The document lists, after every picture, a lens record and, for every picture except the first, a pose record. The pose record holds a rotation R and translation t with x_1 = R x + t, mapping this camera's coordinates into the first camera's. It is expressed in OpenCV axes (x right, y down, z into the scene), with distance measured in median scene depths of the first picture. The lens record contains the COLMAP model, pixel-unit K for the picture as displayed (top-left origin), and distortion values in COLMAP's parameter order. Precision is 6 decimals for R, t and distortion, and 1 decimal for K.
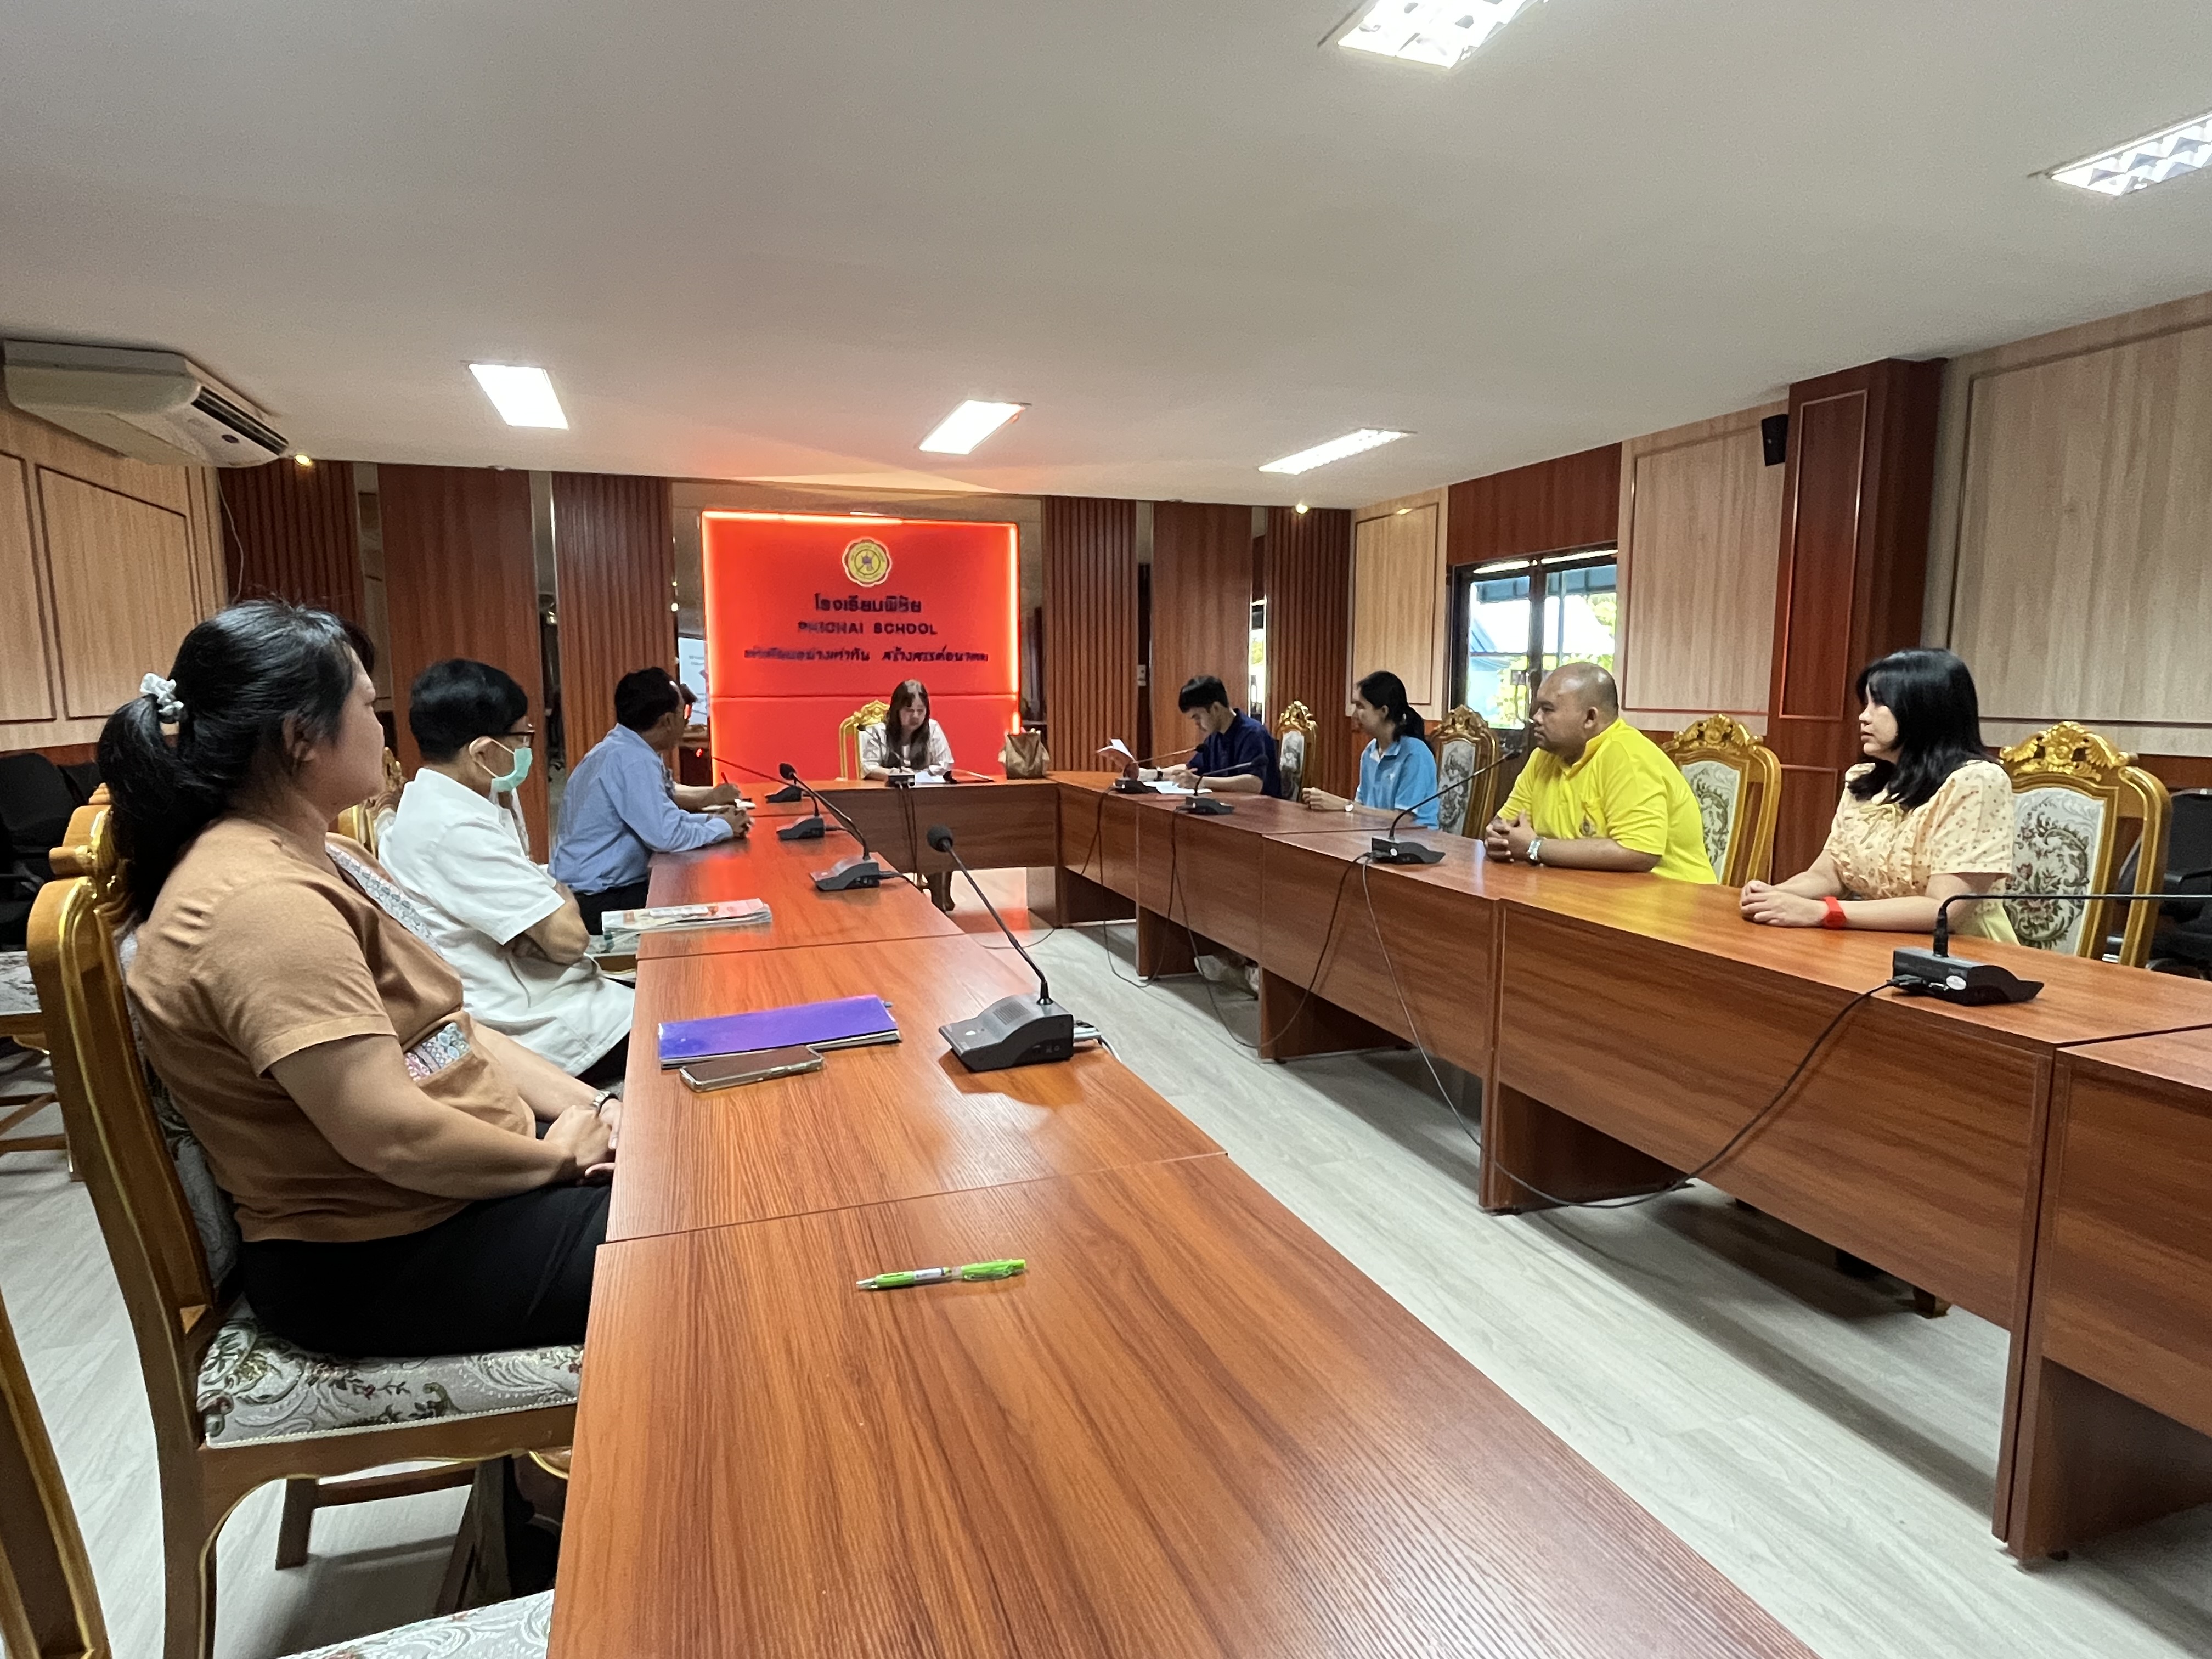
lens RADIAL K [[1260.0, 0, 1106.0], [0, 1260.0, 829.5], [0, 0, 1]] dist [0.000715, 0.010904]
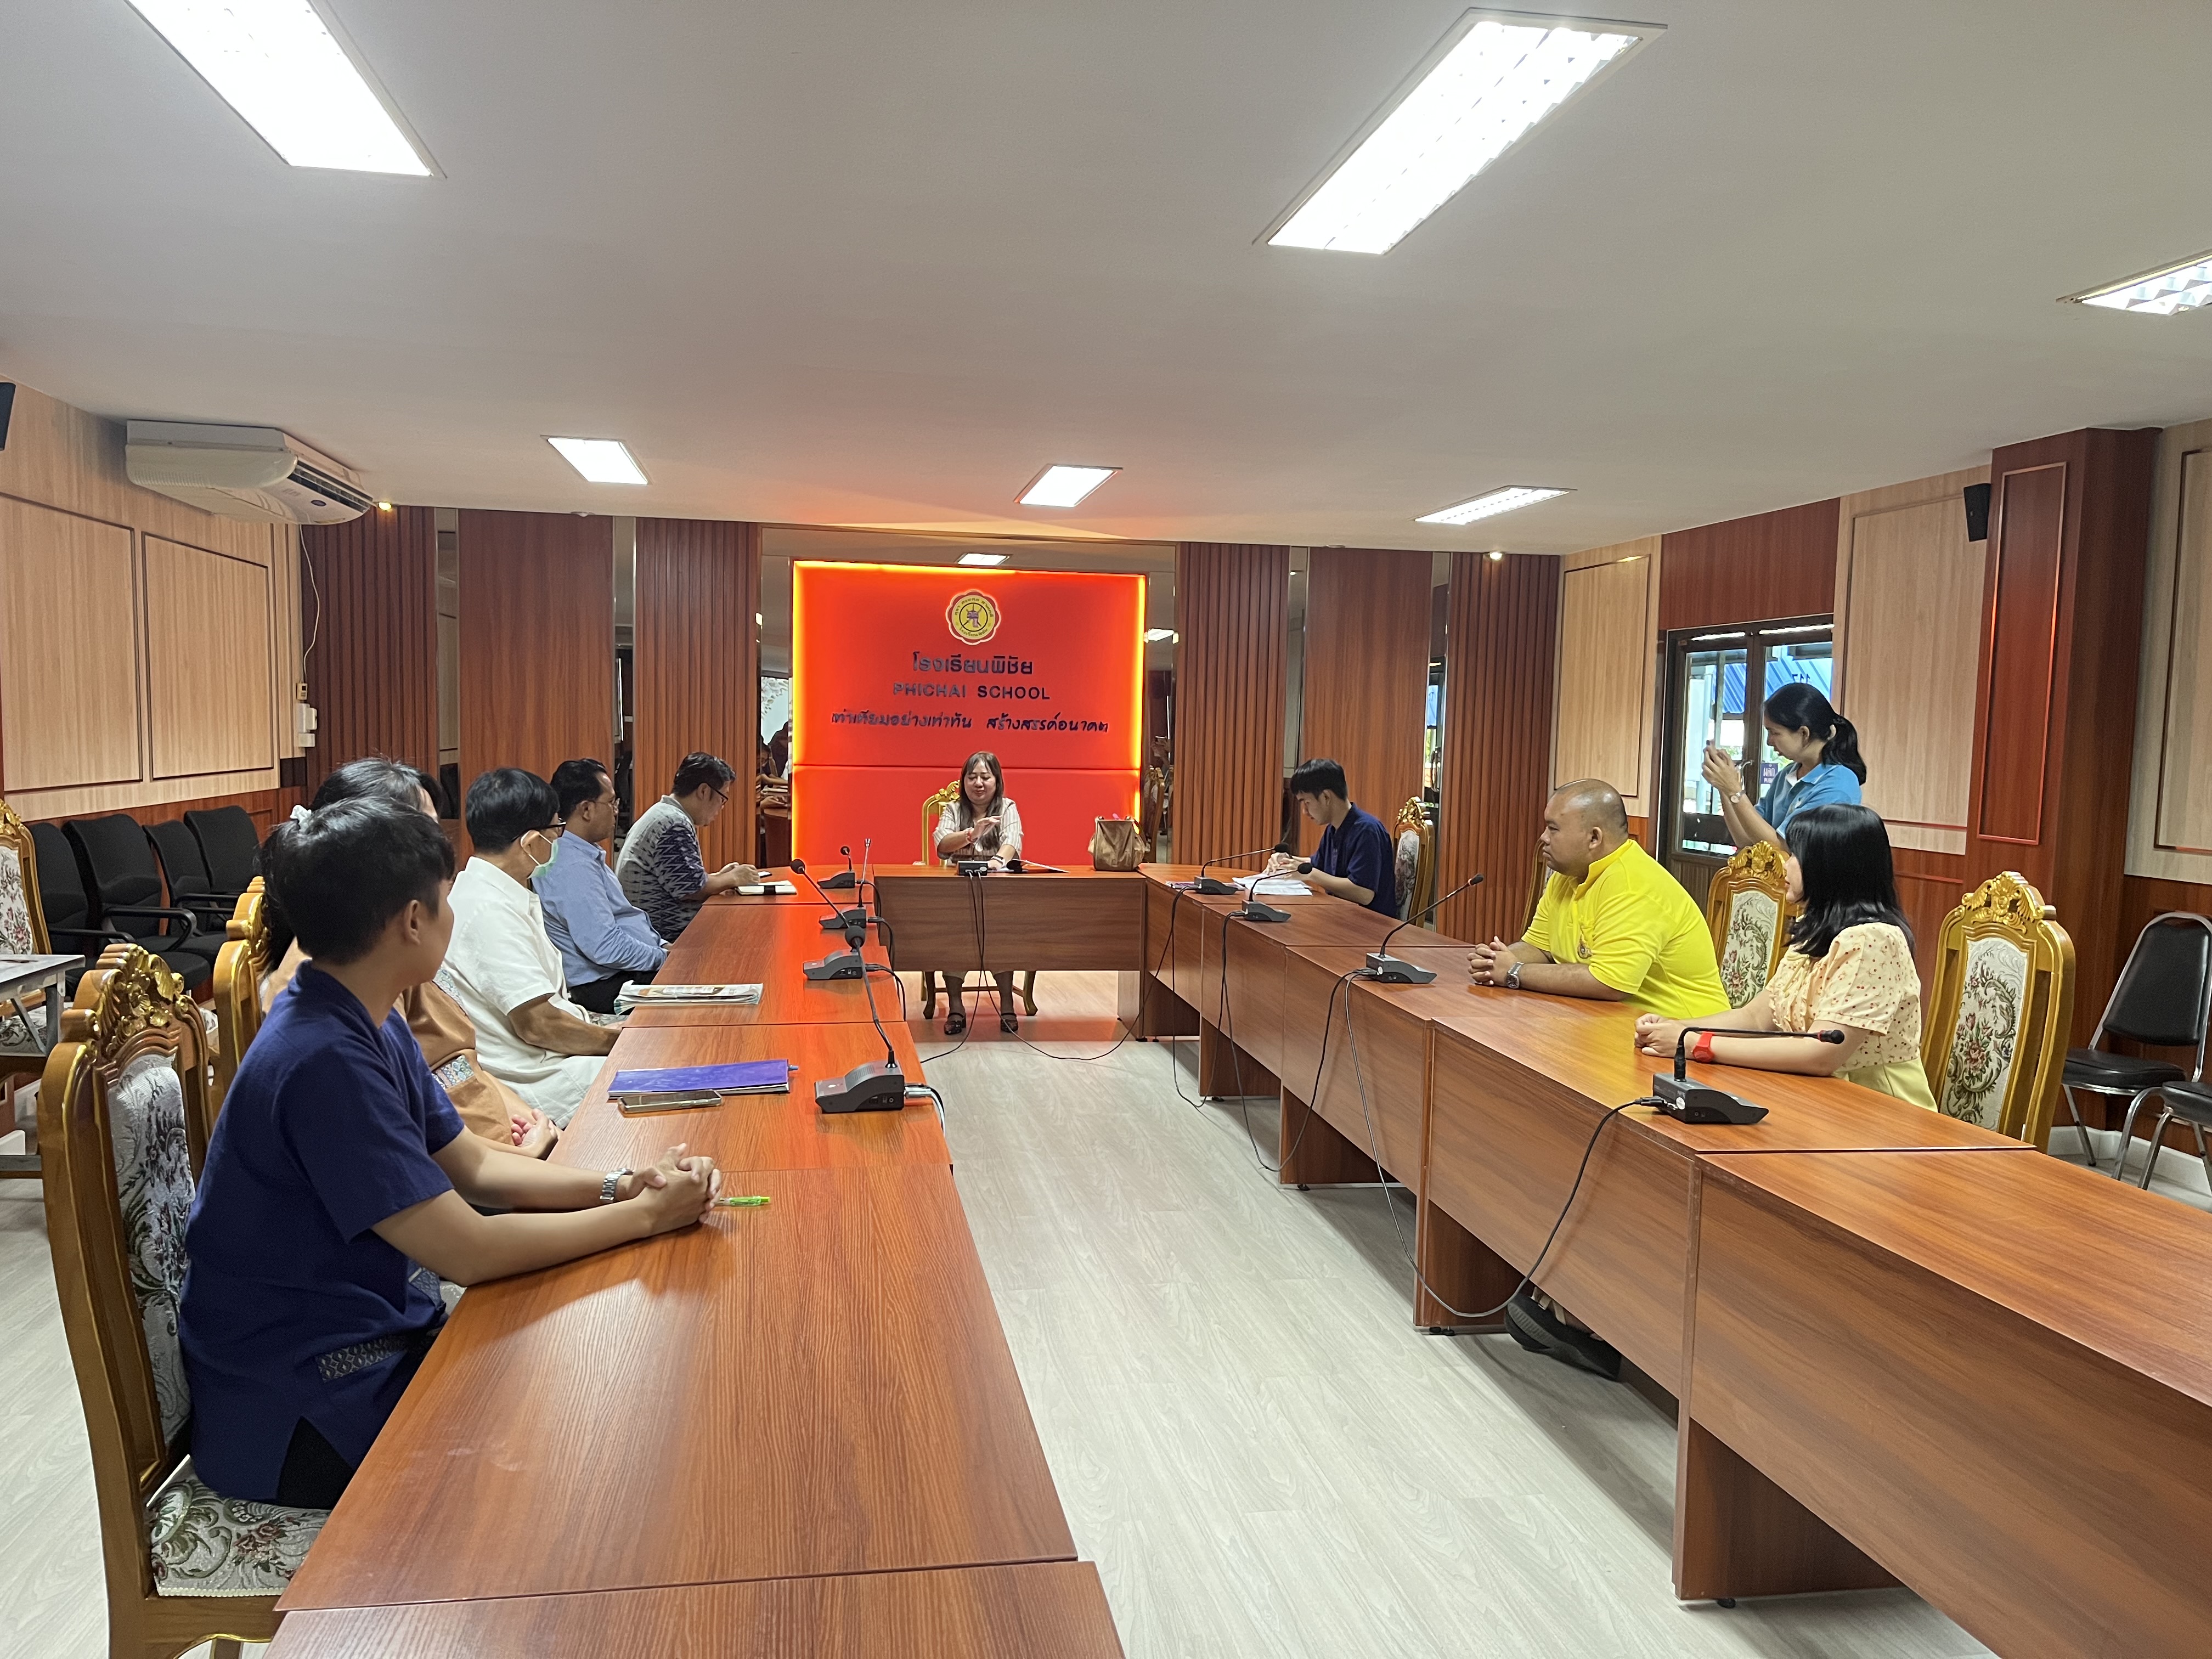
lens RADIAL K [[1713.0, 0, 1106.0], [0, 1713.0, 829.5], [0, 0, 1]] dist [0.068198, -0.004698]
pose [[0.986898, 0.035296, -0.157435, 0.129662], [-0.043908, 0.997704, -0.051562, -0.007796], [0.155254, 0.057799, 0.986182, -0.216148]]
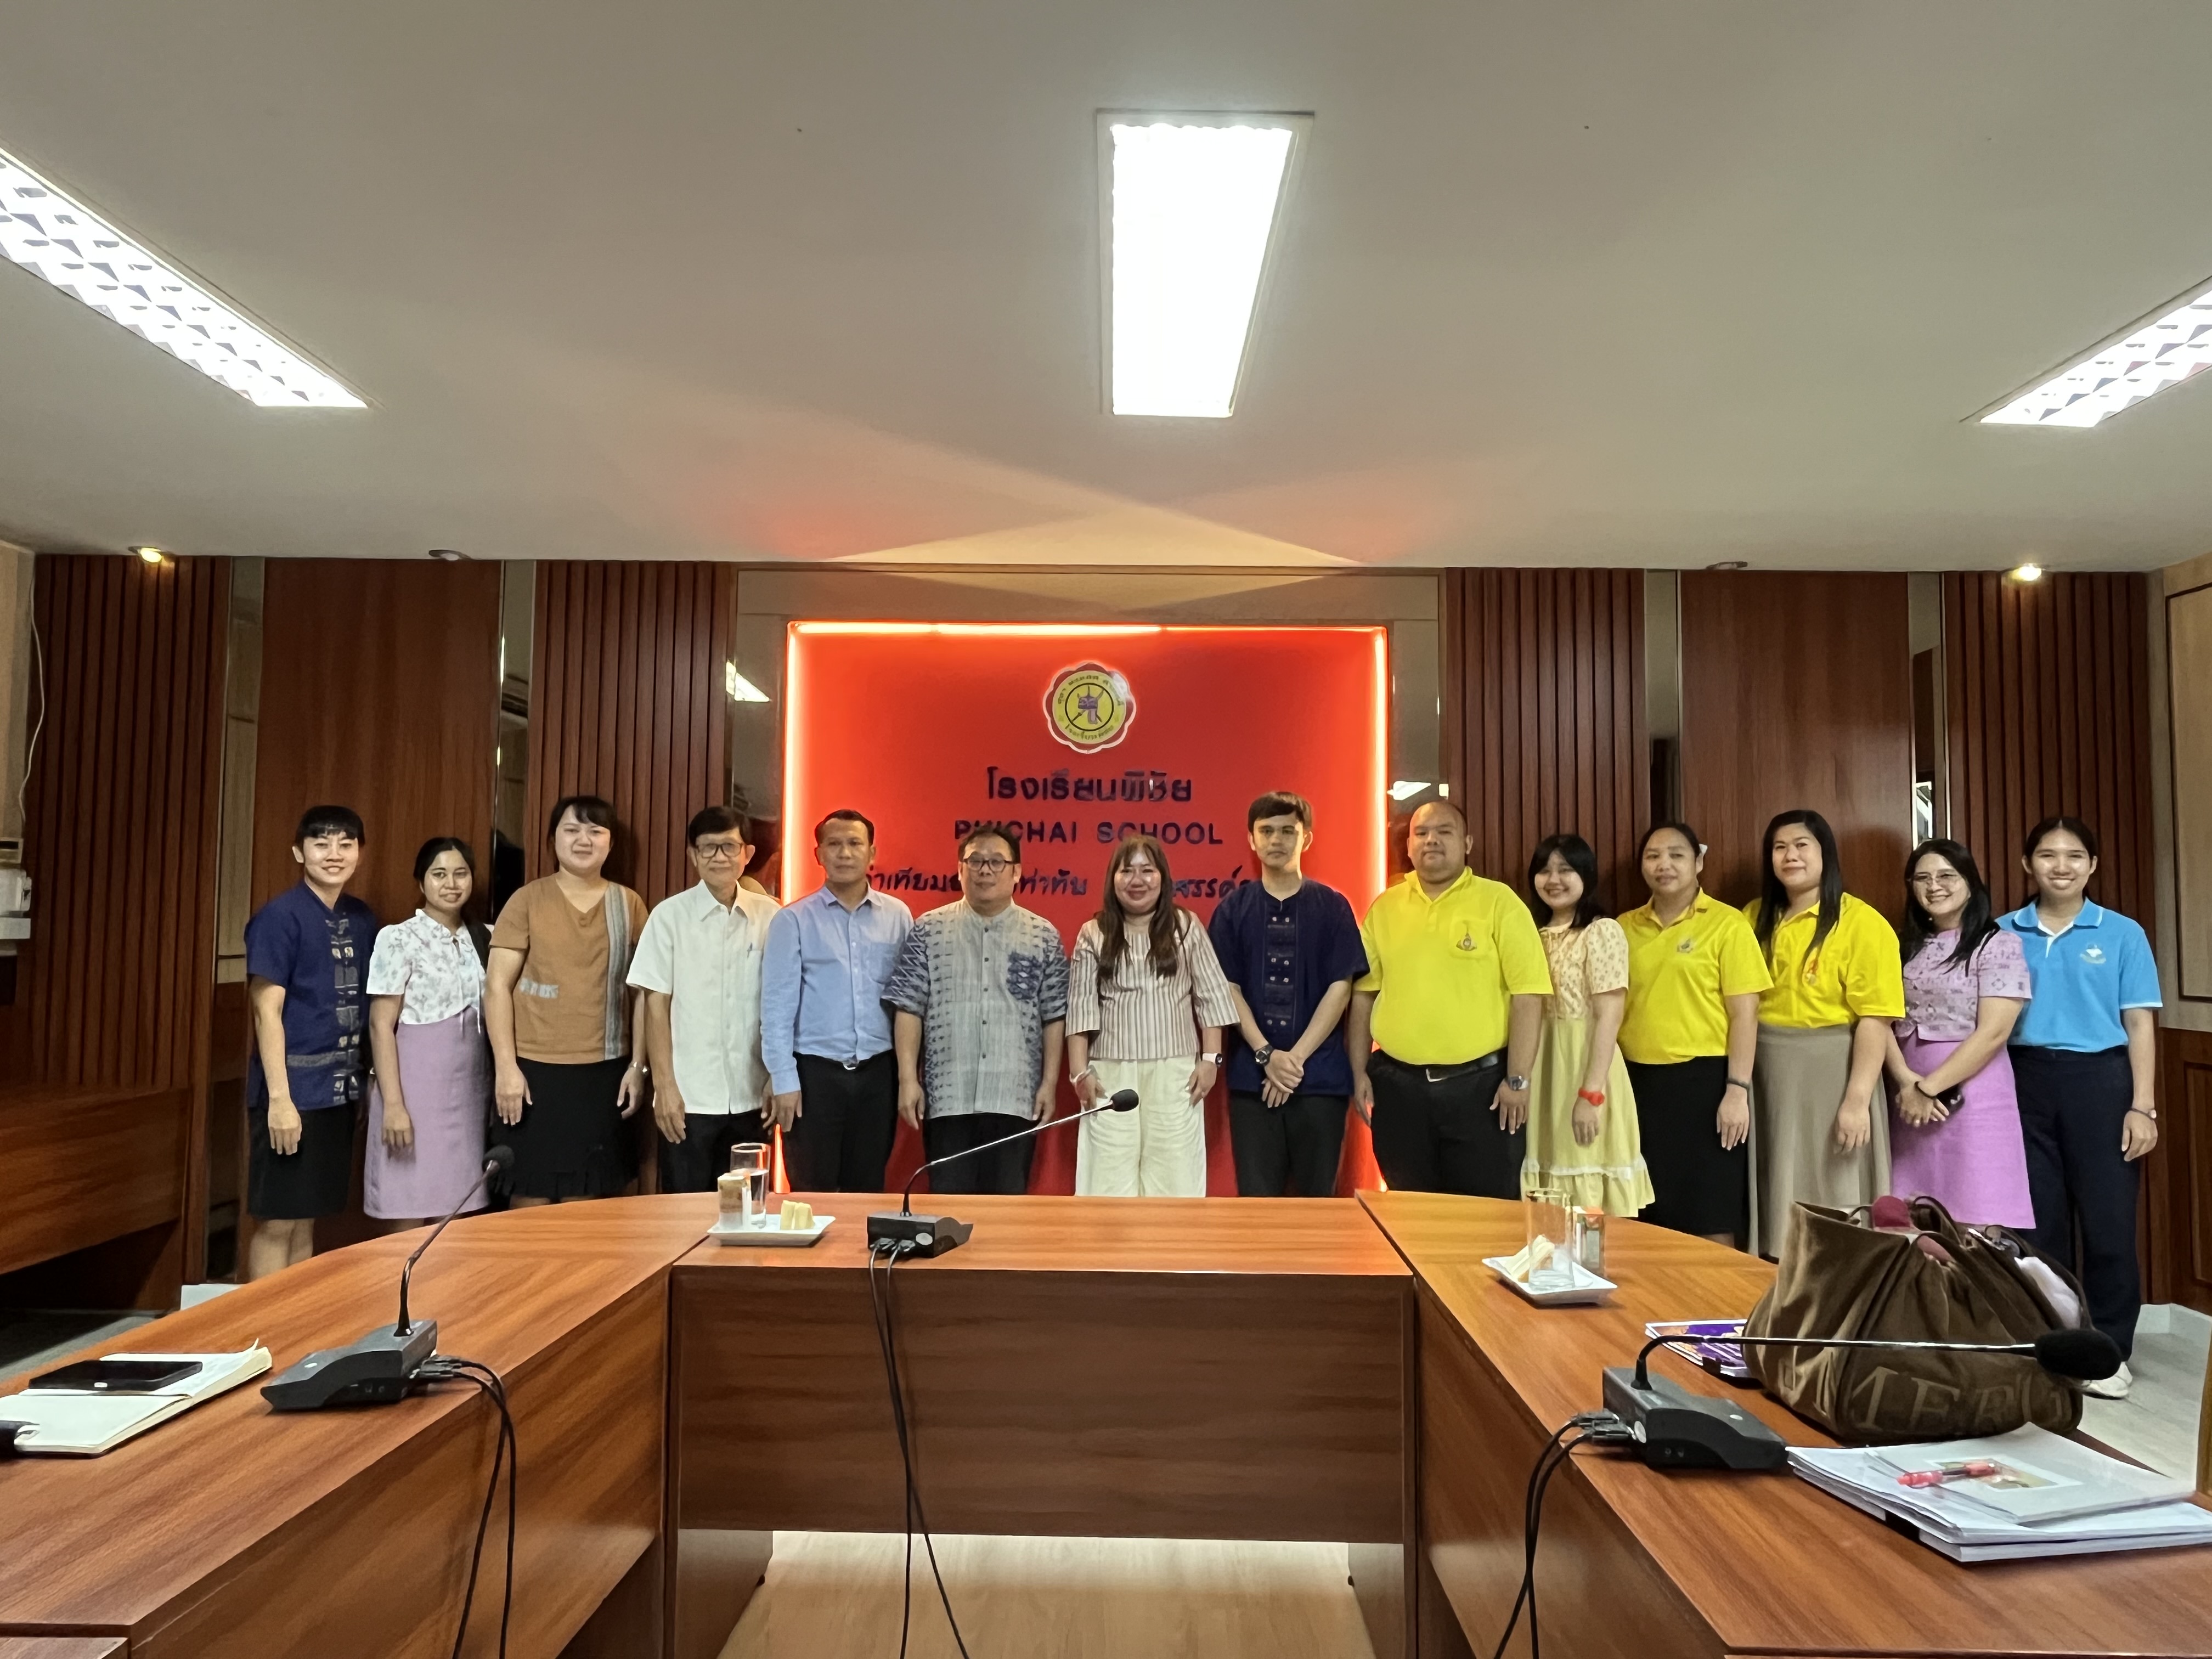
lens RADIAL K [[1388.1, 0, 1106.0], [0, 1388.1, 829.5], [0, 0, 1]] dist [0.004233, -0.016158]
pose [[0.943795, -0.007185, -0.330454, 0.006802], [-0.051540, 0.984335, -0.168604, -0.089553], [0.326489, 0.176159, 0.928640, 0.646783]]
